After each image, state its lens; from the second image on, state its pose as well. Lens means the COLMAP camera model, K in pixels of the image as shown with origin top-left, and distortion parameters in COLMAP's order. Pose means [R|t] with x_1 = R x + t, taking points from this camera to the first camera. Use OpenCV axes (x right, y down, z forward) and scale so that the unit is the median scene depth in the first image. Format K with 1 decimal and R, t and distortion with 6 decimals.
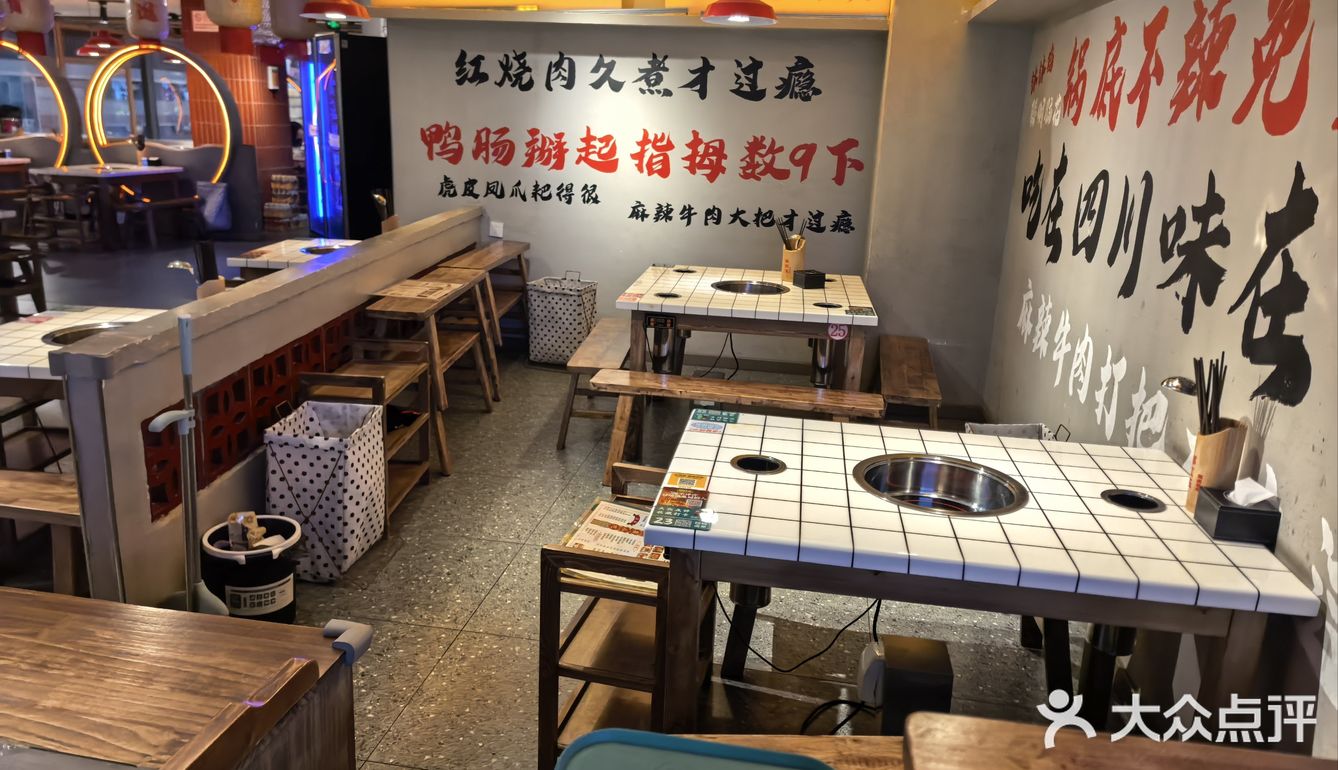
lens RADIAL K [[952.2, 0, 669.0], [0, 952.2, 385.0], [0, 0, 1]] dist [0.089962, -0.124549]
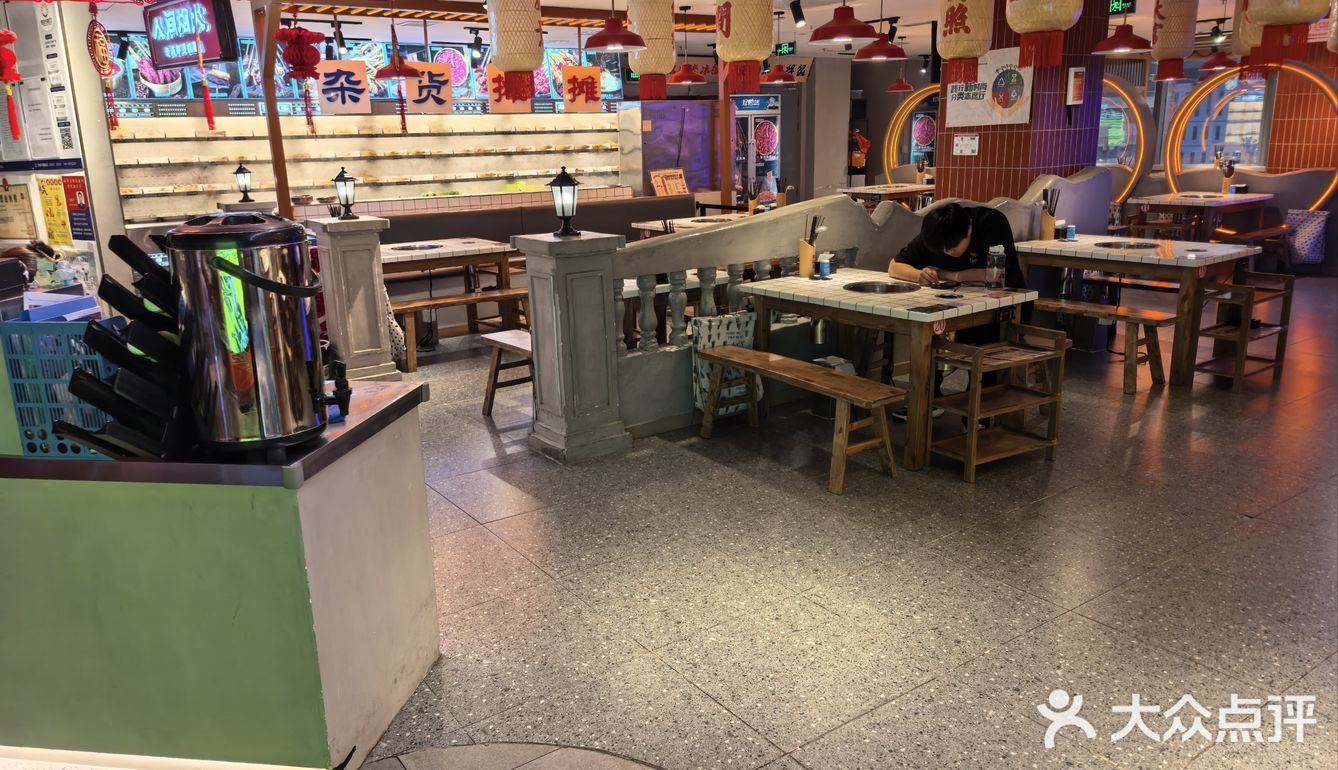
lens RADIAL K [[950.1, 0, 654.5], [0, 950.1, 388.3], [0, 0, 1]] dist [0.091210, -0.114918]
pose [[0.698925, 0.125062, -0.704176, -0.444045], [-0.136810, 0.989789, 0.039996, -0.002073], [0.701988, 0.068384, 0.708899, -0.071192]]
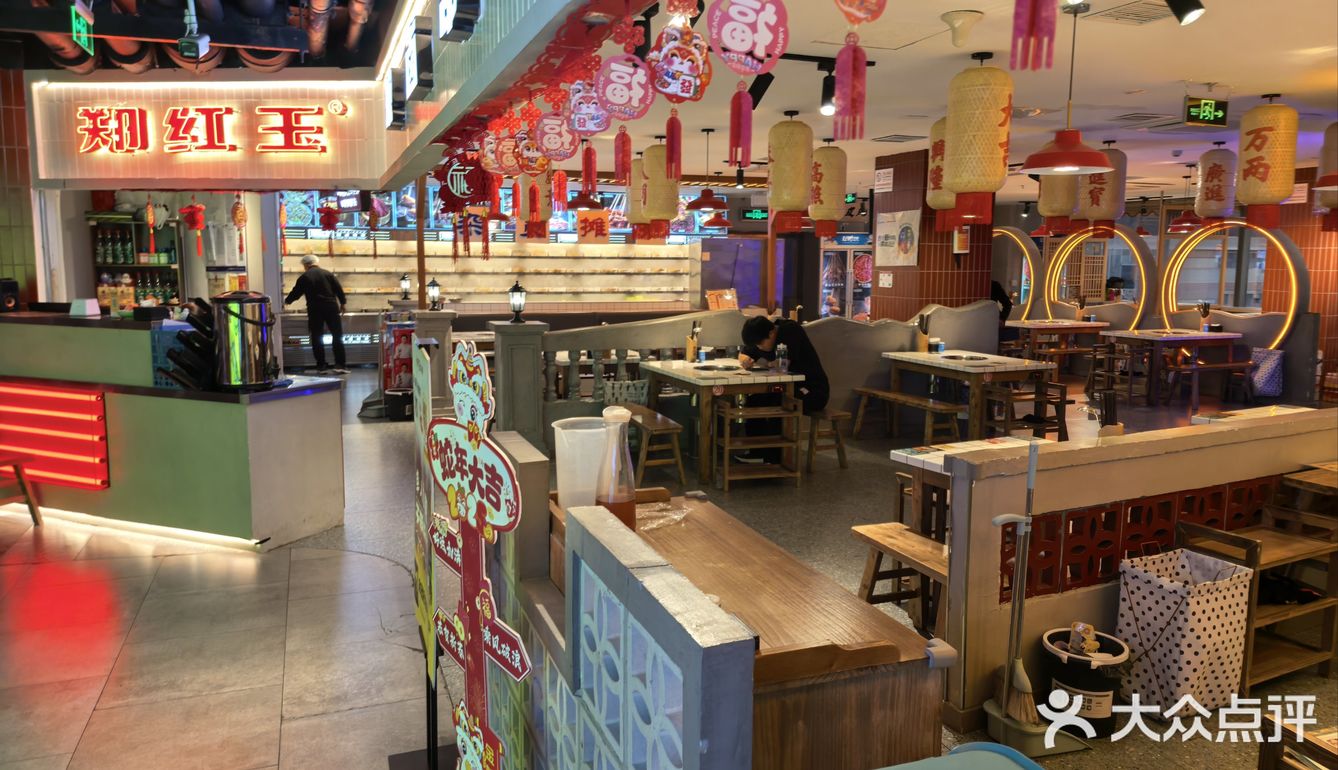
lens RADIAL K [[952.2, 0, 669.0], [0, 952.2, 385.0], [0, 0, 1]] dist [0.089962, -0.124549]
pose [[0.502651, 0.074698, -0.861256, 0.142360], [-0.216954, 0.975276, -0.042033, 0.005084], [0.836823, 0.207981, 0.506429, -0.029146]]
